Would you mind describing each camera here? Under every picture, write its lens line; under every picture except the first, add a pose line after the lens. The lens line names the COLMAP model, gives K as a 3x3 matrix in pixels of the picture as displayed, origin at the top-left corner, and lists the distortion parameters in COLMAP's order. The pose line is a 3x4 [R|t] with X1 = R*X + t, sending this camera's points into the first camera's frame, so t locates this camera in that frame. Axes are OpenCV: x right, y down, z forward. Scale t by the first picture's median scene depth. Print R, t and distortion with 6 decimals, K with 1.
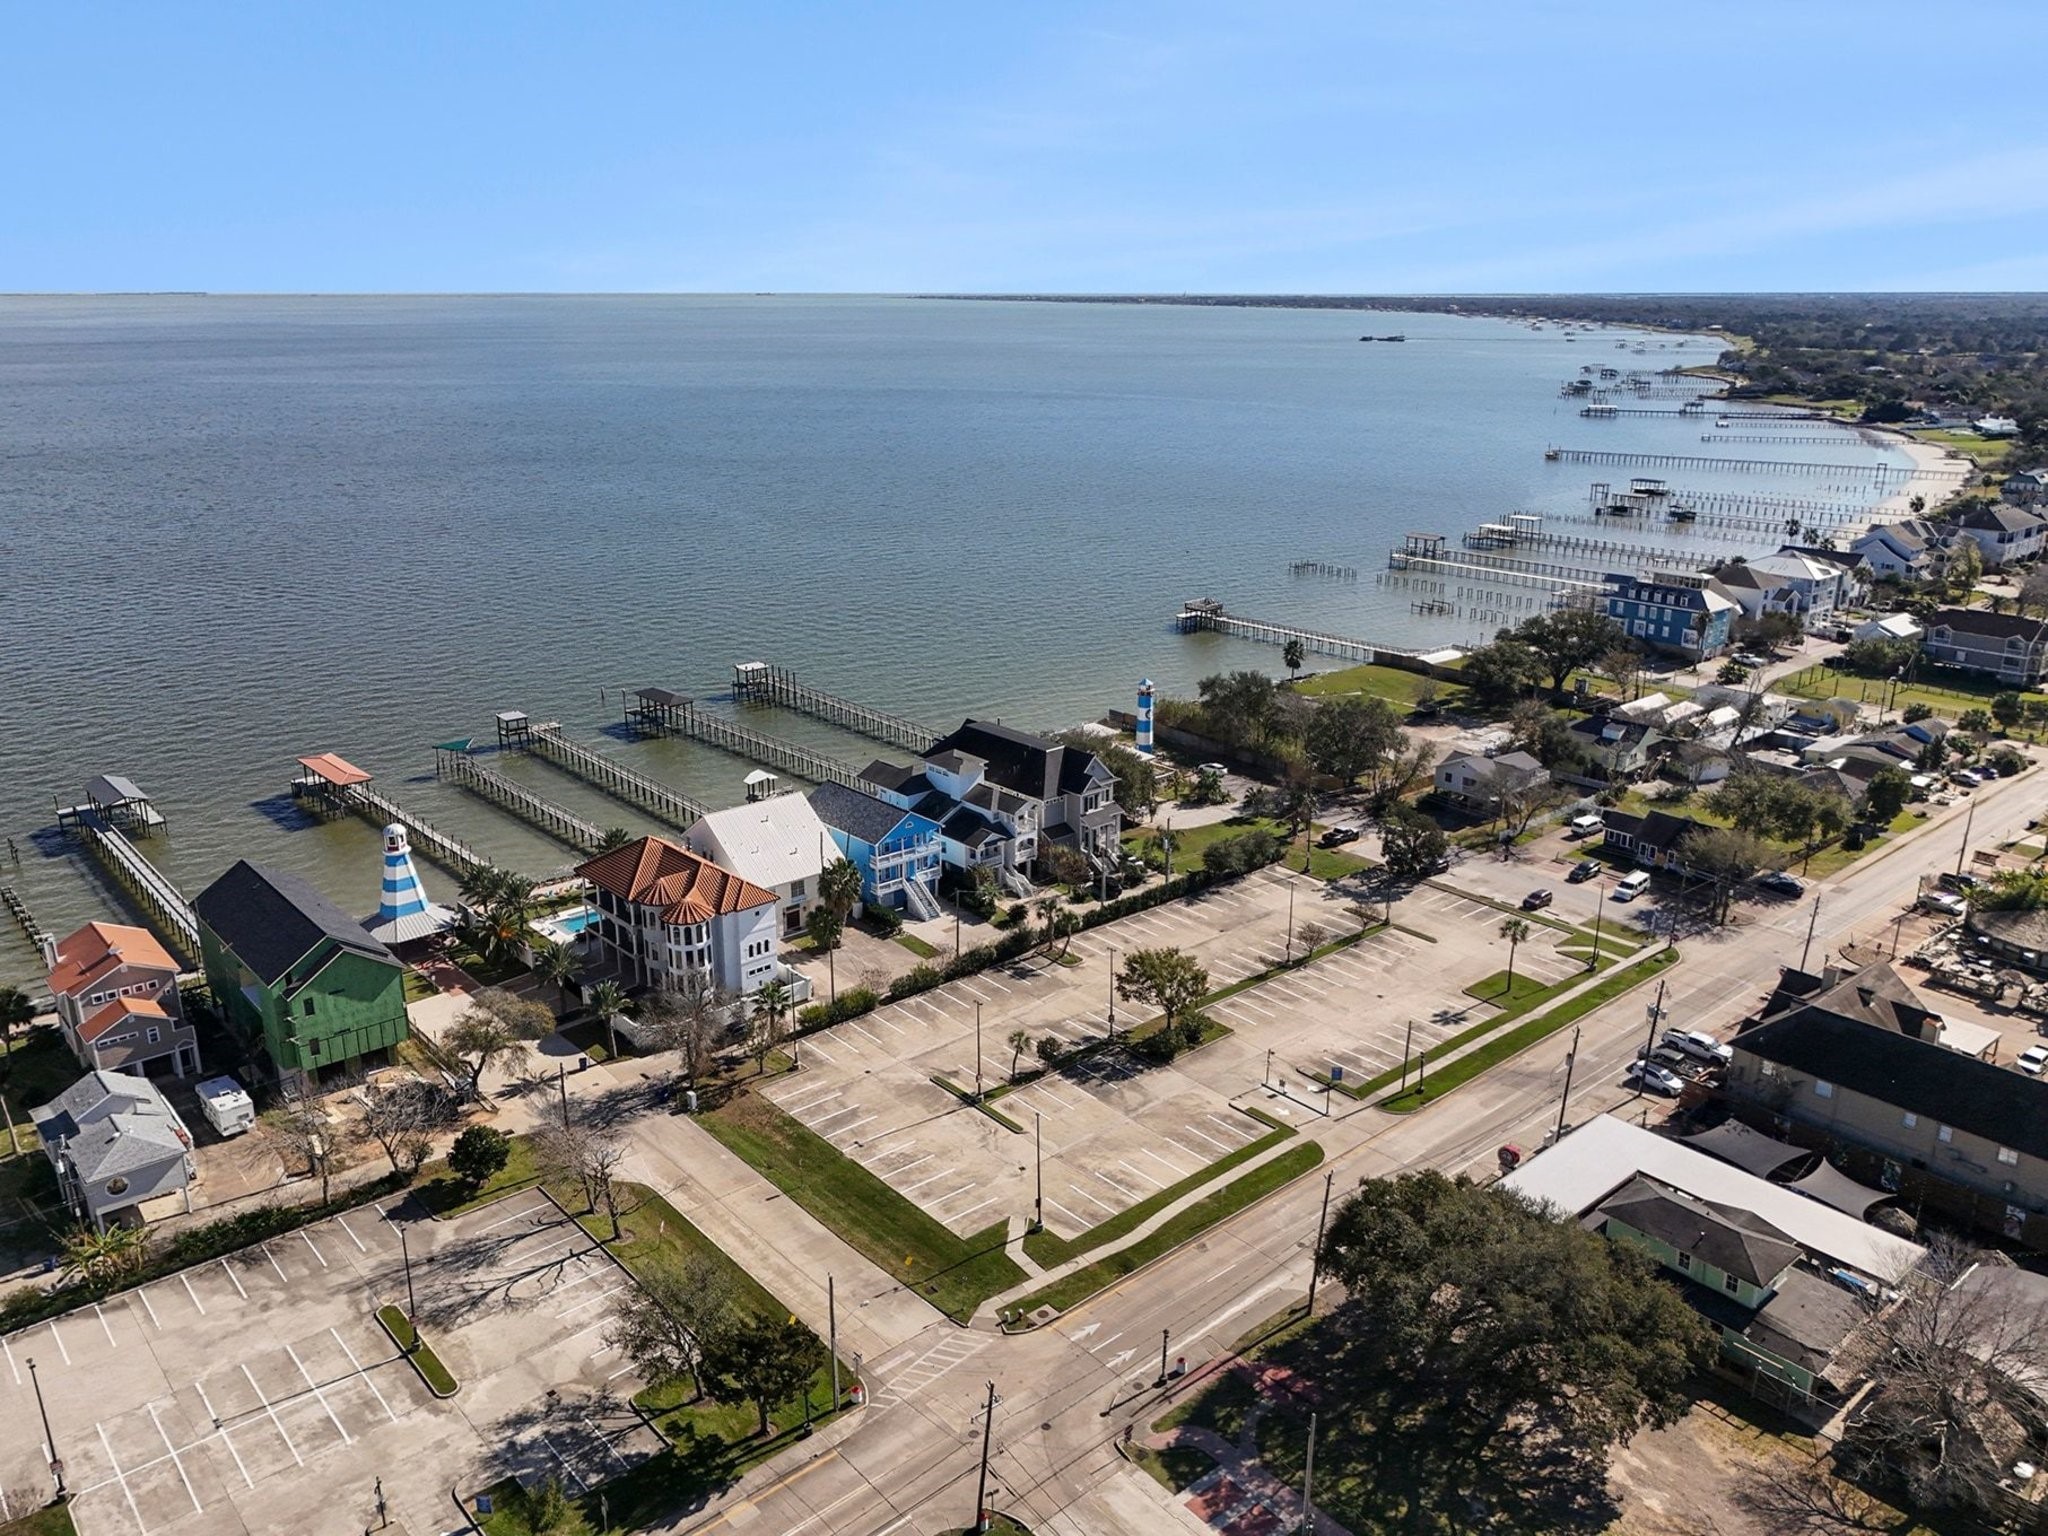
lens RADIAL K [[1516.4, 0, 1019.3], [0, 1516.4, 792.2], [0, 0, 1]] dist [0.005707, 0.004075]
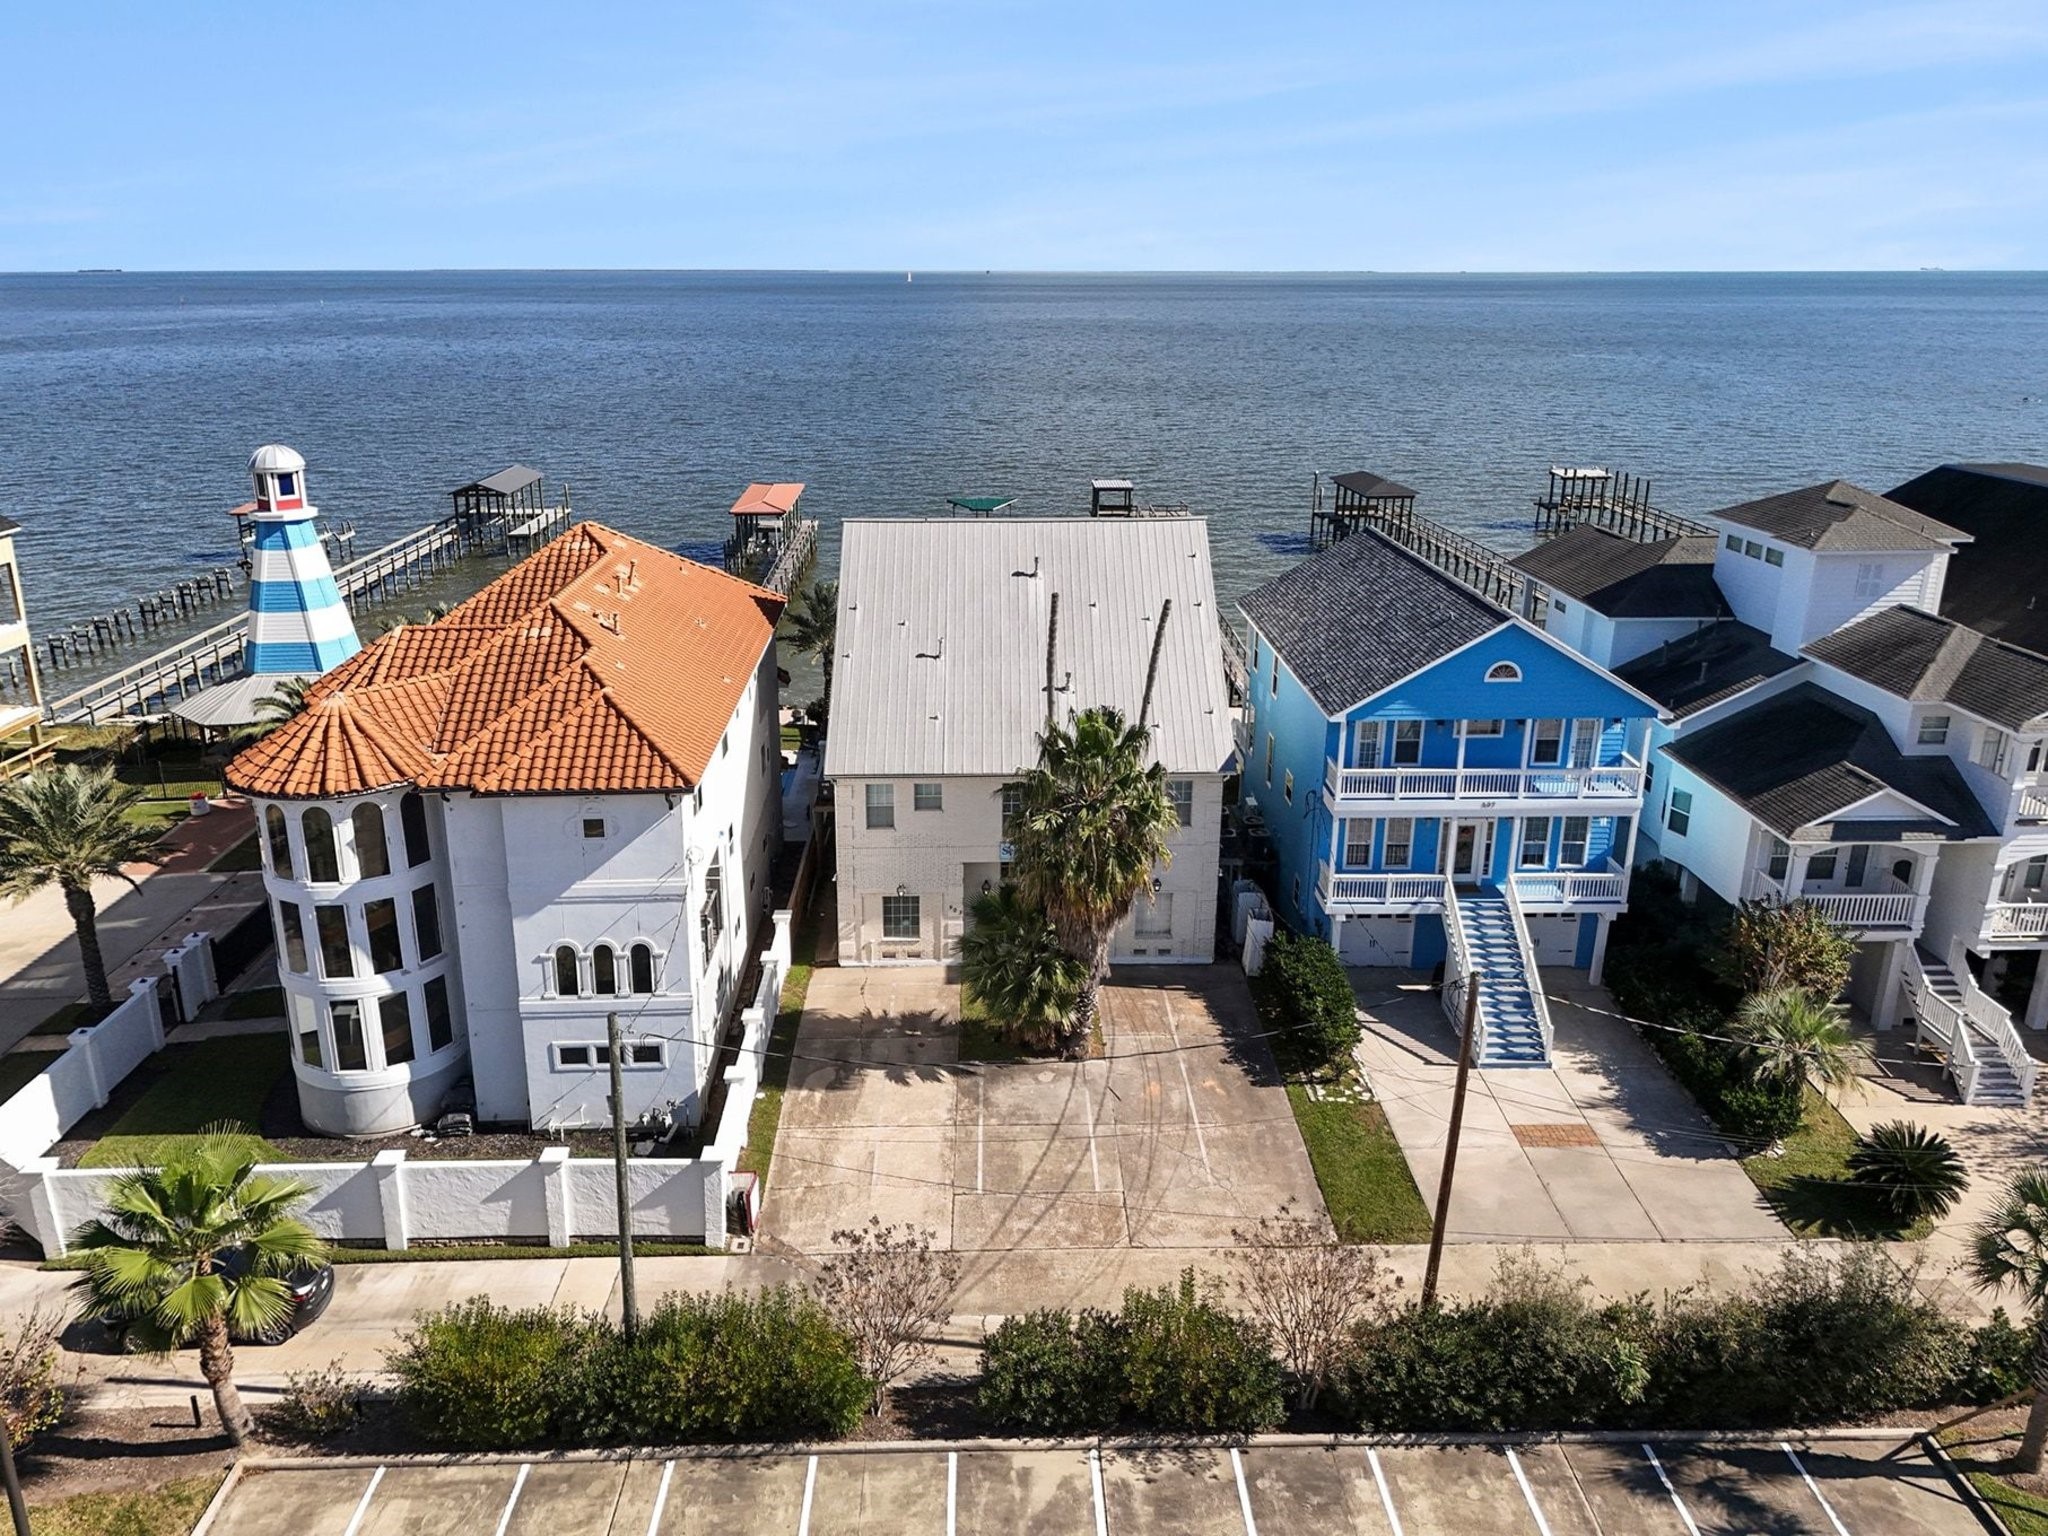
lens RADIAL K [[1516.4, 0, 1019.3], [0, 1516.4, 792.2], [0, 0, 1]] dist [0.005707, 0.004075]
pose [[0.771471, 0.210998, -0.600261, 0.019354], [-0.204579, 0.975576, 0.079995, 0.036089], [0.602479, 0.061086, 0.795794, 0.737786]]
